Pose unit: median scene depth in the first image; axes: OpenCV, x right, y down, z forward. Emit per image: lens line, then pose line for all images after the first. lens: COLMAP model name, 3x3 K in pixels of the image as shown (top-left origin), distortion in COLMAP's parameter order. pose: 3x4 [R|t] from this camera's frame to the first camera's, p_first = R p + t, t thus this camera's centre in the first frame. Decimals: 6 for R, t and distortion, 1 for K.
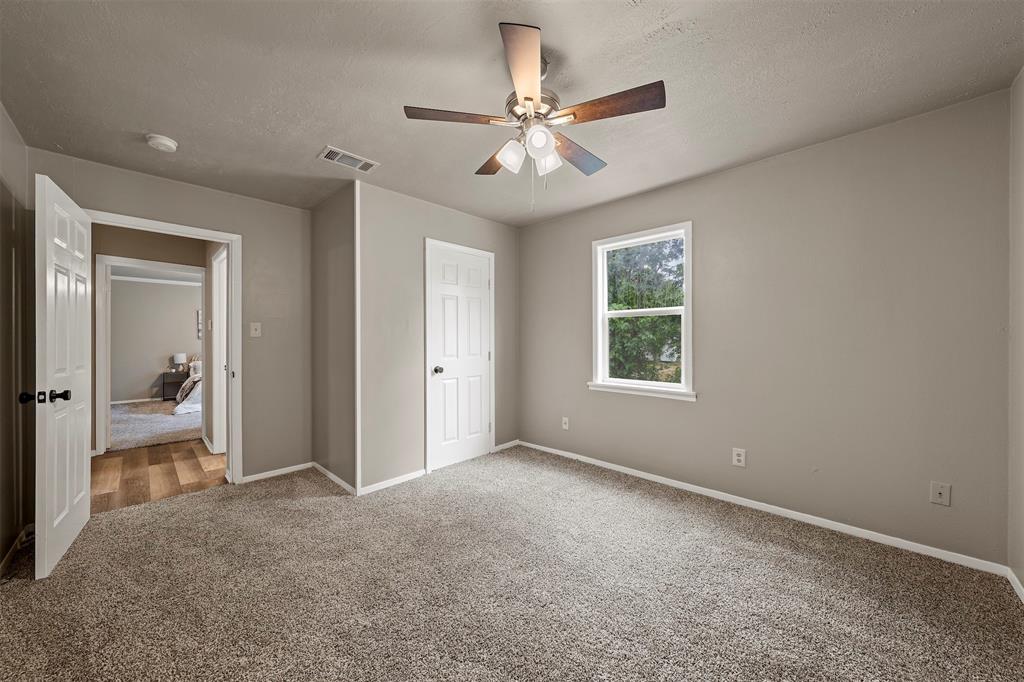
lens RADIAL K [[377.1, 0, 516.0], [0, 377.1, 333.0], [0, 0, 1]] dist [0.000178, -0.000062]
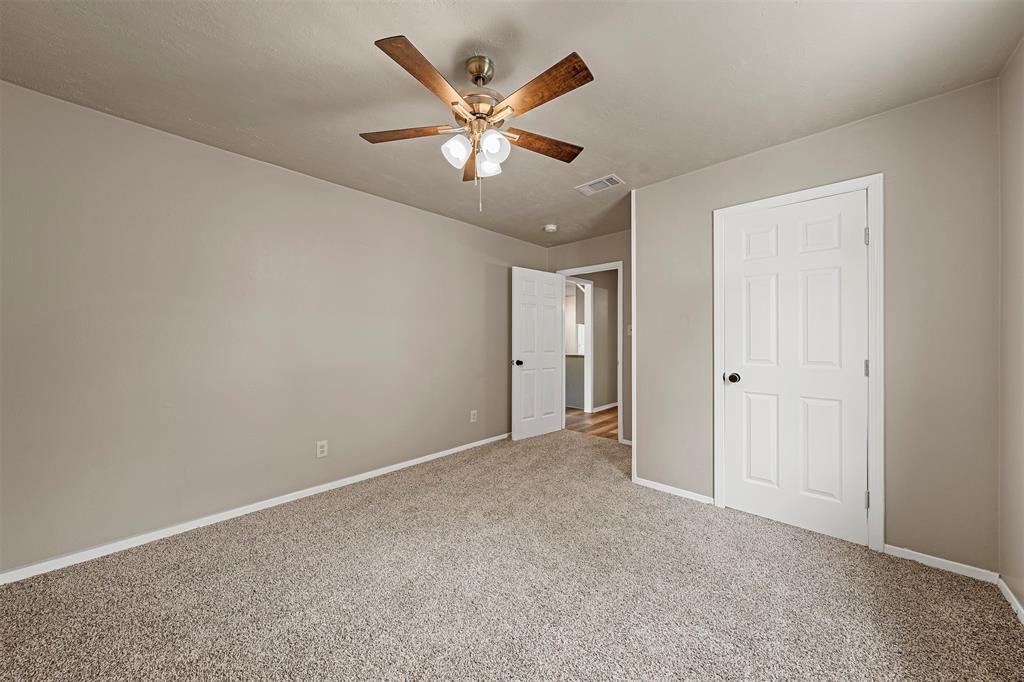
lens RADIAL K [[347.5, 0, 512.4], [0, 347.5, 338.2], [0, 0, 1]] dist [0.000481, 0.000052]
pose [[-0.002529, -0.002657, -0.999993, 0.569349], [0.012071, 0.999924, -0.002688, 0.017253], [0.999924, -0.012077, -0.002497, 0.649246]]
